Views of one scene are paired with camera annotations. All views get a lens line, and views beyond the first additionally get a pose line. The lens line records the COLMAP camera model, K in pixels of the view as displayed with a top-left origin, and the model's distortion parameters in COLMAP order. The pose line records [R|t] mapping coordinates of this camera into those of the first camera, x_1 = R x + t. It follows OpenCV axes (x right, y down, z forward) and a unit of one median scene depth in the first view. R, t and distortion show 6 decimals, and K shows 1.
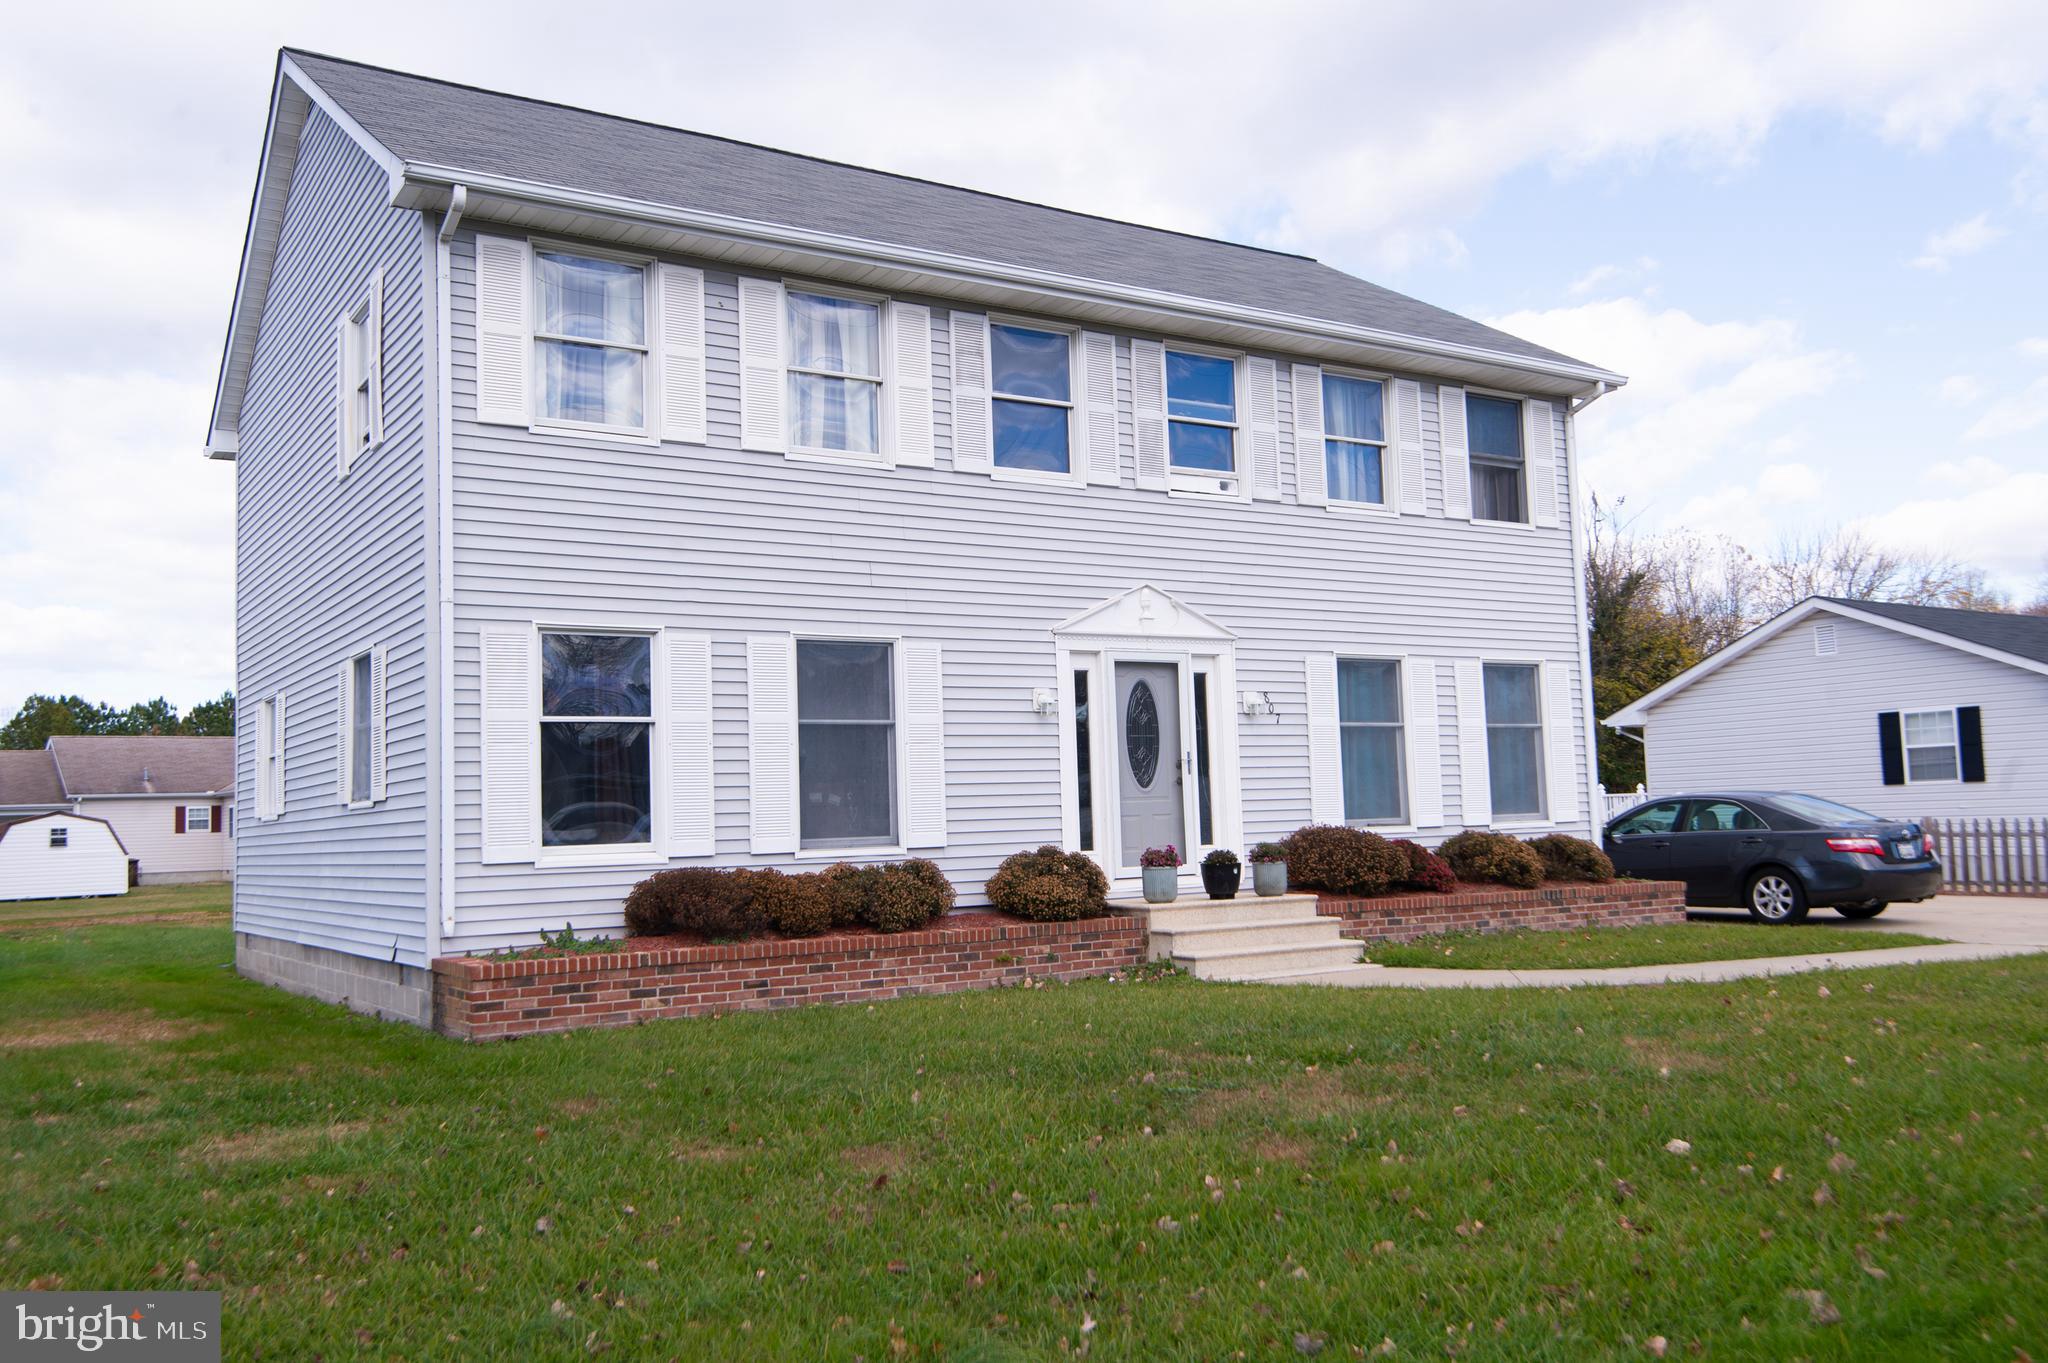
lens RADIAL K [[1557.7, 0, 1034.4], [0, 1557.7, 712.5], [0, 0, 1]] dist [0.027423, -0.001007]
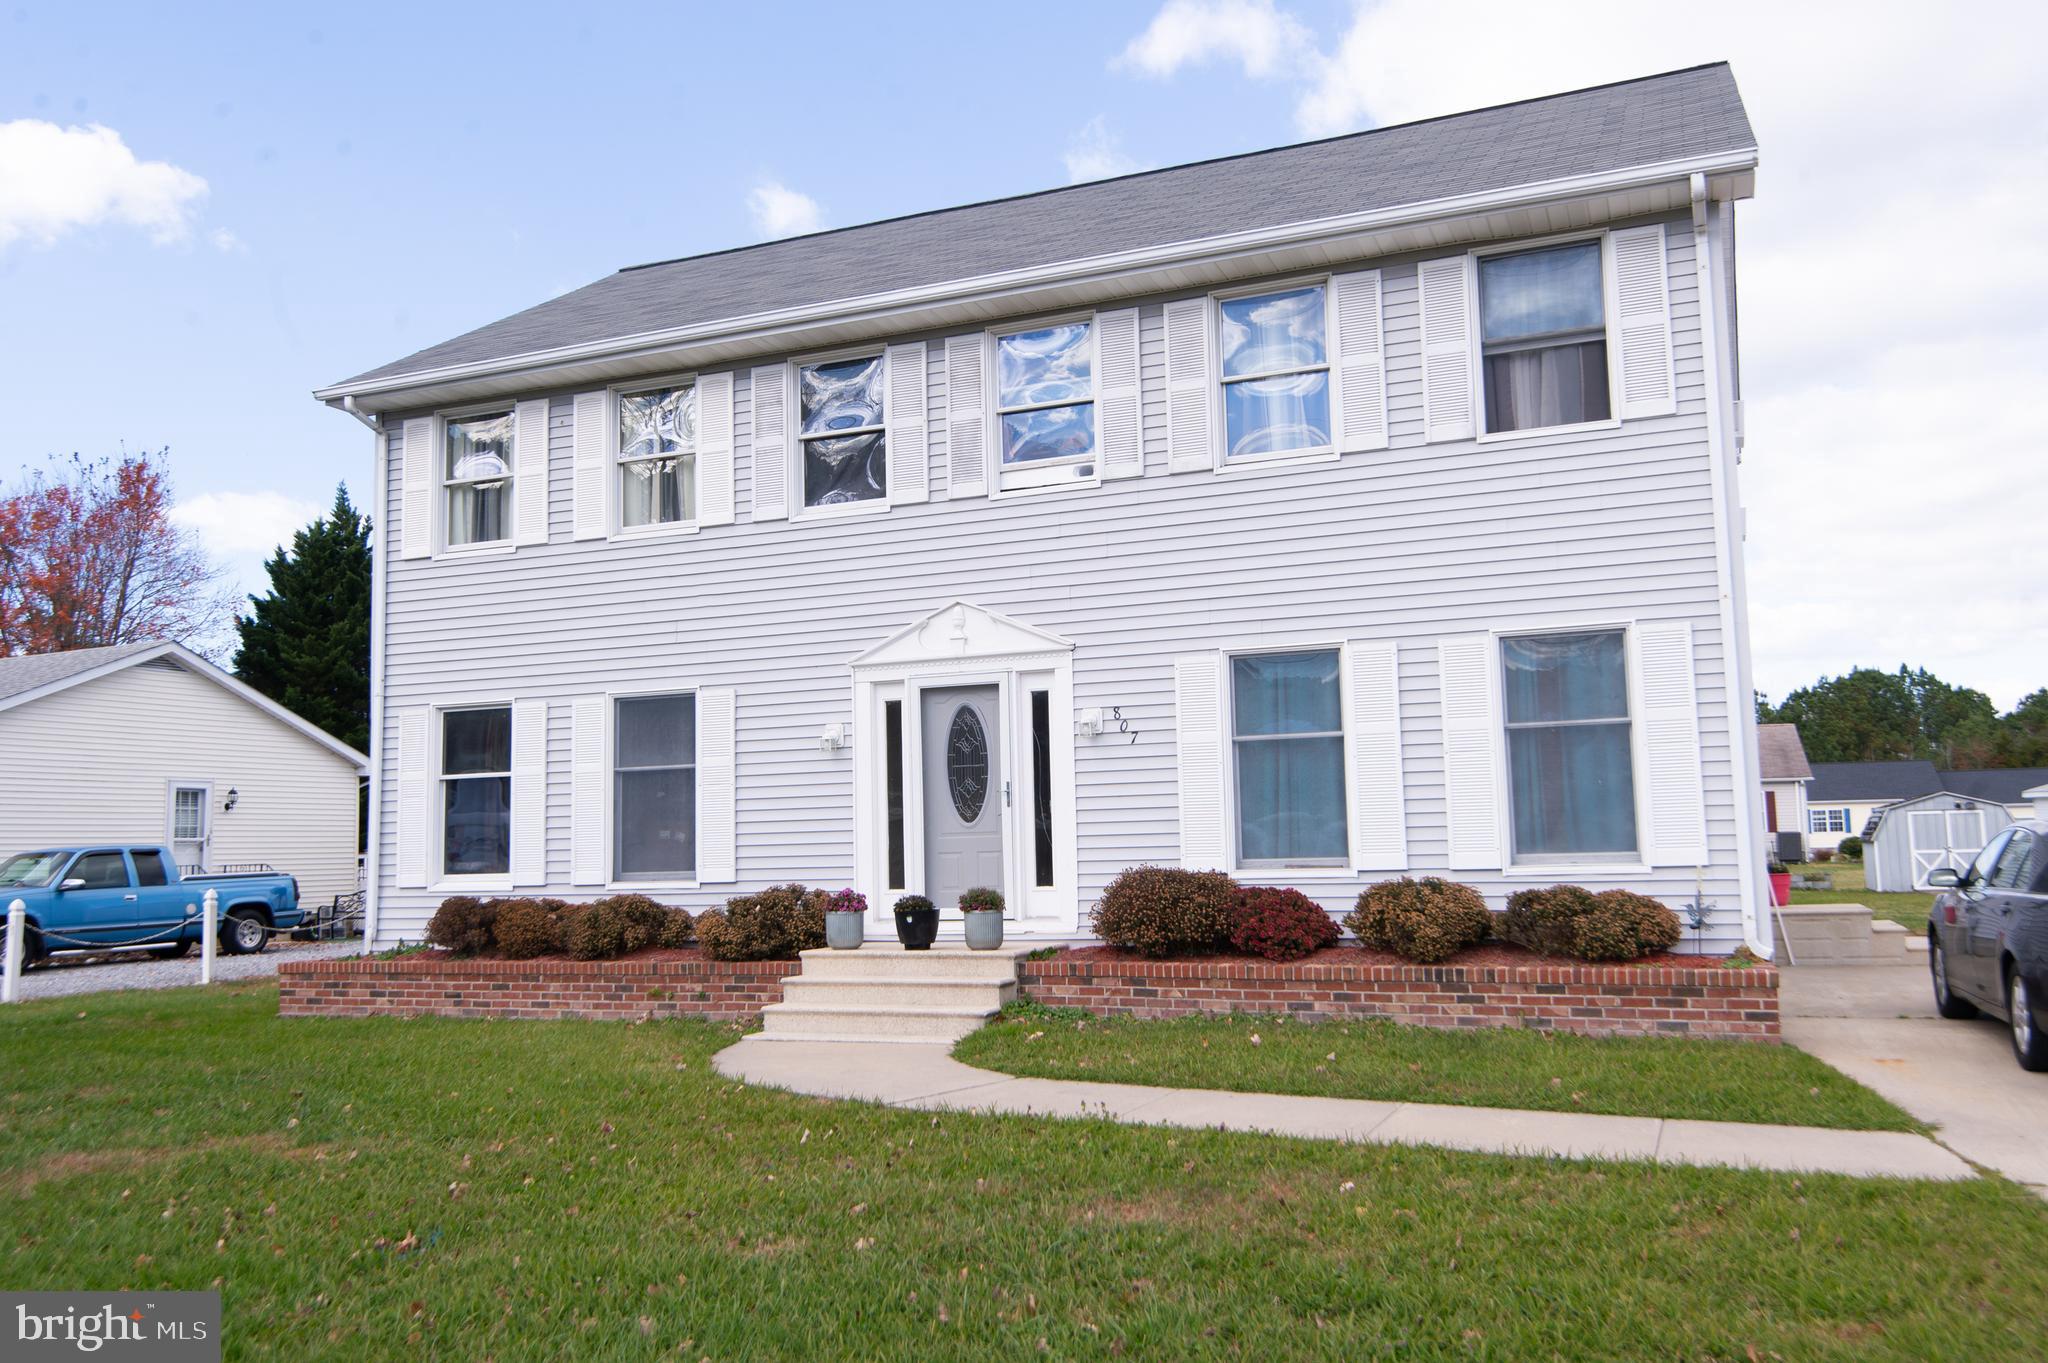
lens RADIAL K [[1555.4, 0, 1082.2], [0, 1555.4, 705.5], [0, 0, 1]] dist [0.029107, -0.003098]
pose [[0.619323, -0.057144, -0.783054, 0.851434], [0.057413, 0.997974, -0.027420, 0.008671], [0.783034, -0.027976, 0.621349, 0.496171]]
